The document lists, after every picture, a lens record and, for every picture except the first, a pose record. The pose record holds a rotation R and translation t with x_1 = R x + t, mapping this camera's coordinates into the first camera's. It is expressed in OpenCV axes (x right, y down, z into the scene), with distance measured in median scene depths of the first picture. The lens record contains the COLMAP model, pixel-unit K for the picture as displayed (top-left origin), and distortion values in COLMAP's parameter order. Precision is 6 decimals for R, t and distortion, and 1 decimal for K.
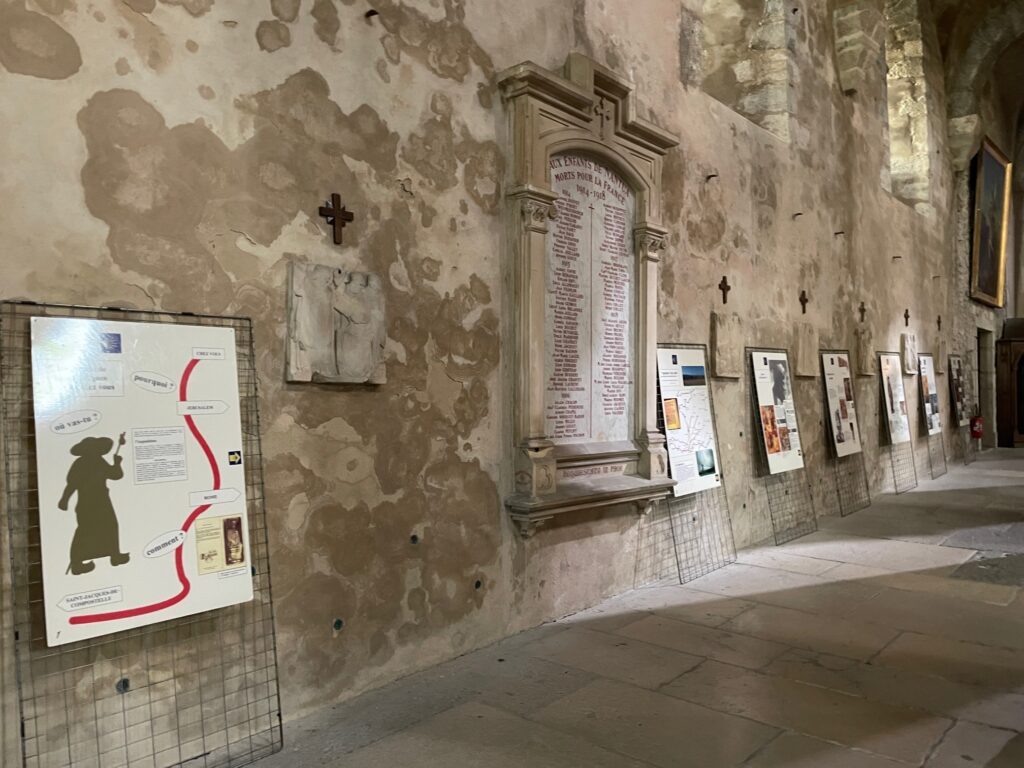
lens RADIAL K [[782.3, 0, 517.6], [0, 782.3, 377.0], [0, 0, 1]] dist [0.106620, -0.141023]
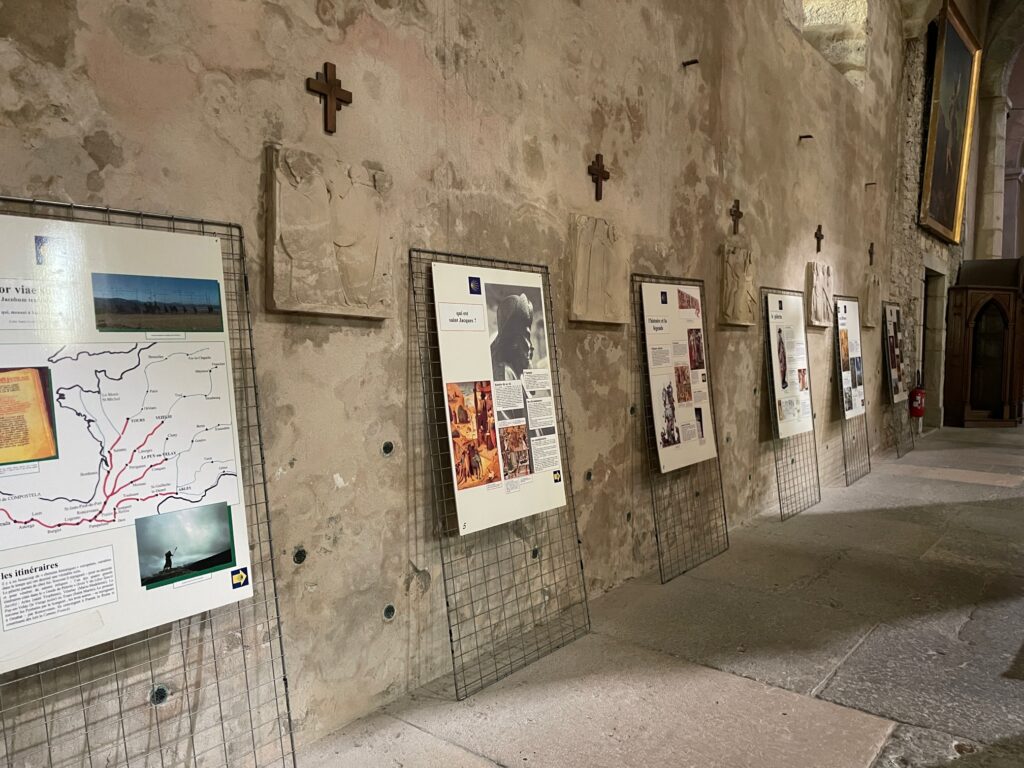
lens RADIAL K [[777.9, 0, 512.0], [0, 777.9, 384.0], [0, 0, 1]] dist [0.089038, -0.127897]
pose [[0.998957, 0.015575, 0.042924, 0.254538], [-0.018464, 0.997531, 0.067758, 0.005070], [-0.041762, -0.068480, 0.996778, 0.434828]]
